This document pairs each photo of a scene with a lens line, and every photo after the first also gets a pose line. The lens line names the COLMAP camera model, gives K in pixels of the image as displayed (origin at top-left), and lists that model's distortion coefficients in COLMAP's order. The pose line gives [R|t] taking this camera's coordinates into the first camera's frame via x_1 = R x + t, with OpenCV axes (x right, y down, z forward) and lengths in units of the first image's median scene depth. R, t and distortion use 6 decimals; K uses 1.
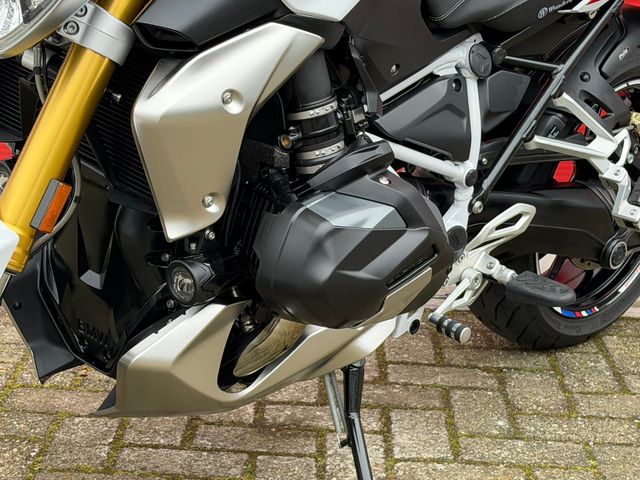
lens RADIAL K [[1459.0, 0, 304.6], [0, 1459.0, 229.3], [0, 0, 1]] dist [0.124805, 0.207842]
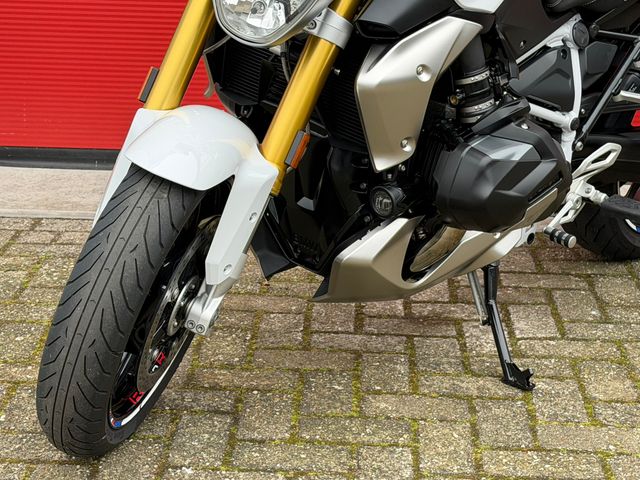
lens RADIAL K [[1460.7, 0, 321.0], [0, 1460.7, 251.6], [0, 0, 1]] dist [0.125040, 0.211138]
pose [[0.999745, -0.020609, -0.009260, -0.104107], [0.020999, 0.998801, 0.044225, 0.016319], [0.008338, -0.044408, 0.998979, -0.330704]]
